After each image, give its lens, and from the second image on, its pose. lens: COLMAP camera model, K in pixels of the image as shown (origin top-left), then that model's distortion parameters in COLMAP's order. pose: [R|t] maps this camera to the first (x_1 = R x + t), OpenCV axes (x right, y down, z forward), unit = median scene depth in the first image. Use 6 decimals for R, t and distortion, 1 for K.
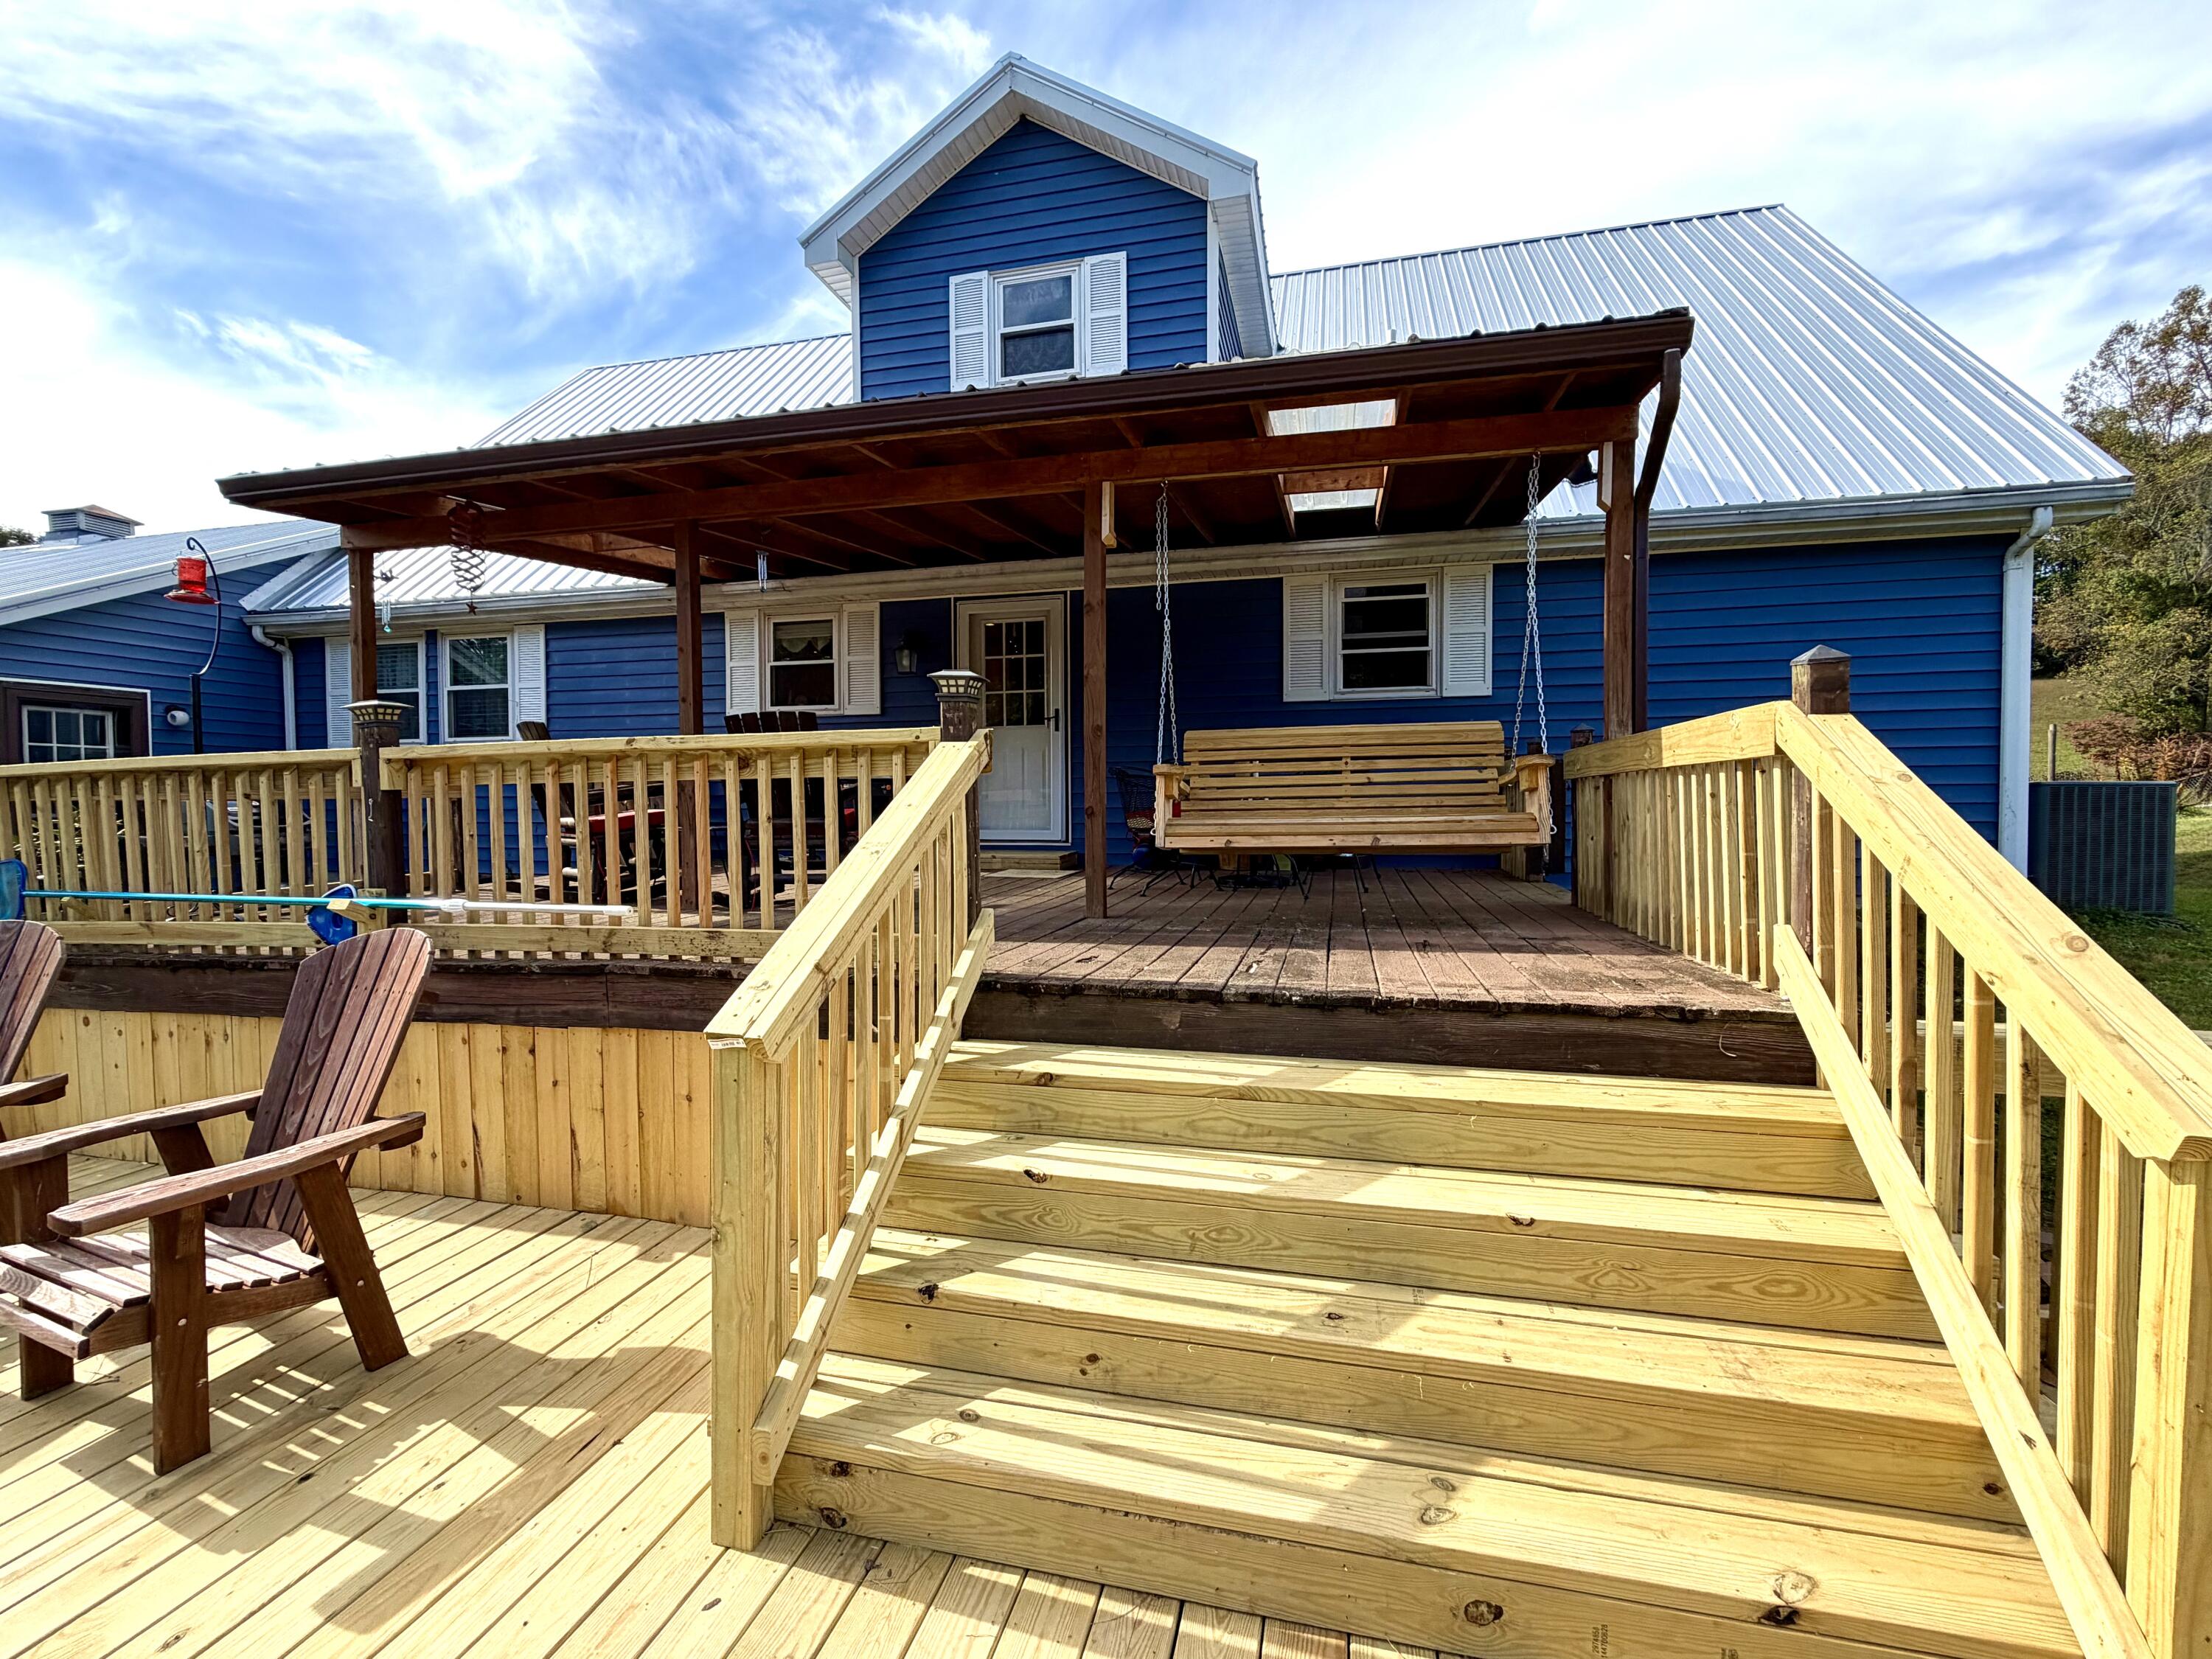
lens RADIAL K [[949.6, 0, 1106.0], [0, 949.6, 829.5], [0, 0, 1]] dist [0.002546, 0.000111]
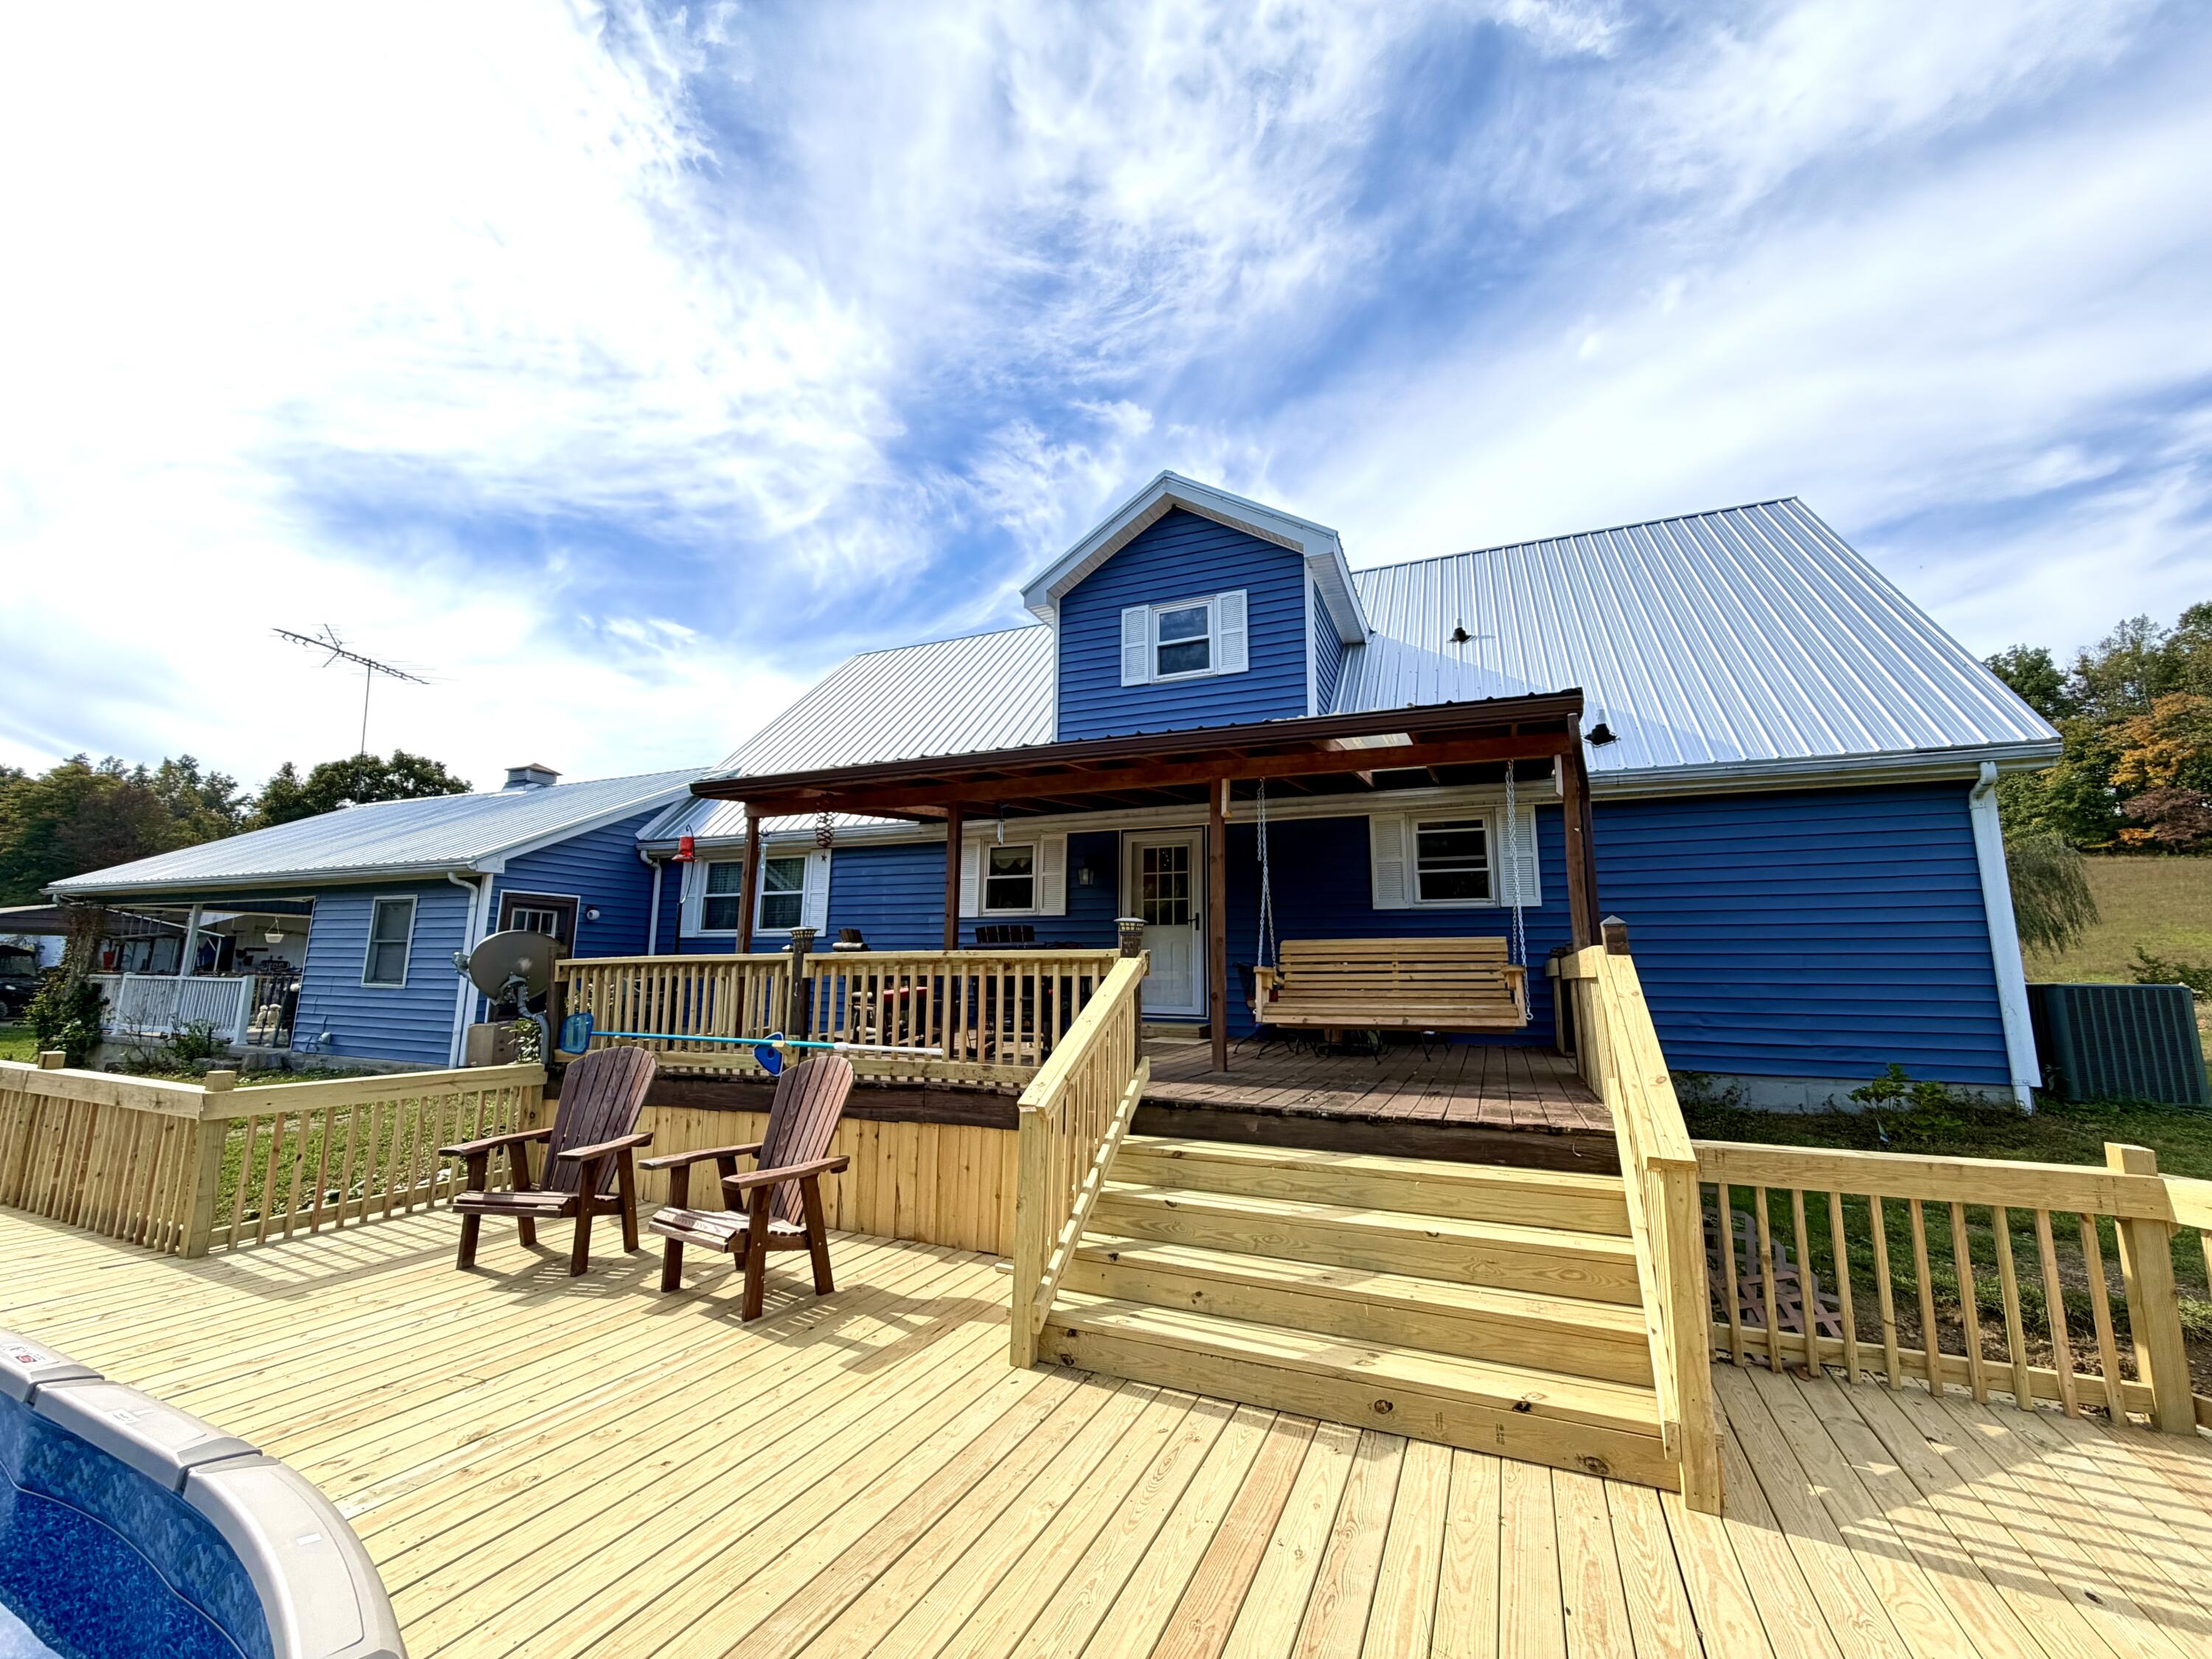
lens RADIAL K [[871.6, 0, 1106.0], [0, 871.6, 829.5], [0, 0, 1]] dist [-0.000235, 0.000029]
pose [[0.986322, -0.011112, -0.164454, 0.060504], [-0.021183, 0.980905, -0.193329, -0.011259], [0.163463, 0.194169, 0.967253, -0.547696]]
